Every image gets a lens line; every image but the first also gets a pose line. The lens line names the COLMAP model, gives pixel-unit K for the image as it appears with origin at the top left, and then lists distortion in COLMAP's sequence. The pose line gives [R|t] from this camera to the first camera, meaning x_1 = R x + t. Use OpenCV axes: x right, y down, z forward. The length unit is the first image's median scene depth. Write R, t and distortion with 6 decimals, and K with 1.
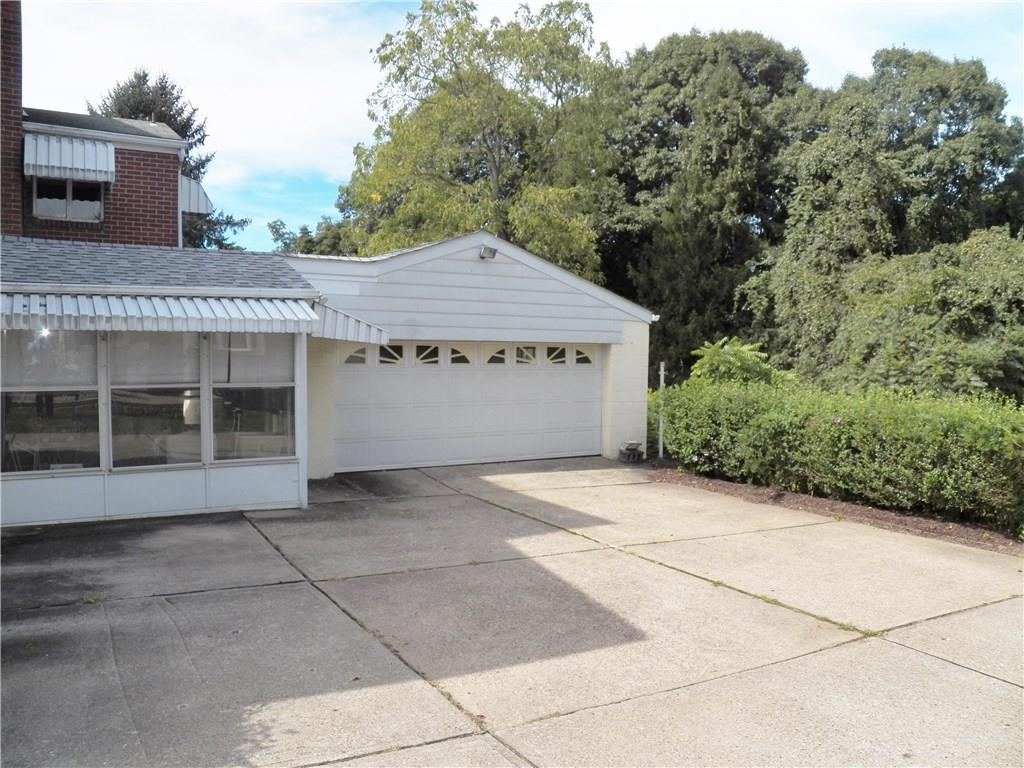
lens RADIAL K [[836.4, 0, 518.1], [0, 836.4, 385.2], [0, 0, 1]] dist [-0.144475, 0.094904]
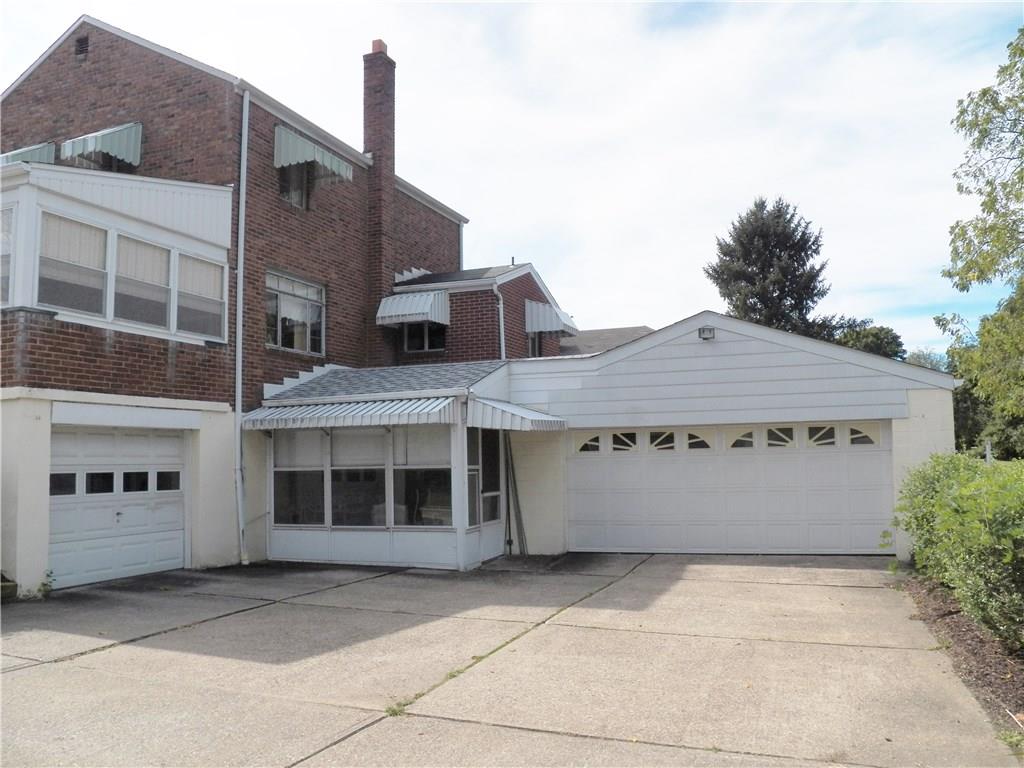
lens RADIAL K [[836.4, 0, 518.1], [0, 836.4, 385.2], [0, 0, 1]] dist [-0.144475, 0.094904]
pose [[0.626811, -0.093045, -0.773596, 0.558753], [-0.011313, 0.991653, -0.128438, 0.027557], [0.779090, 0.089259, 0.620526, 0.228895]]
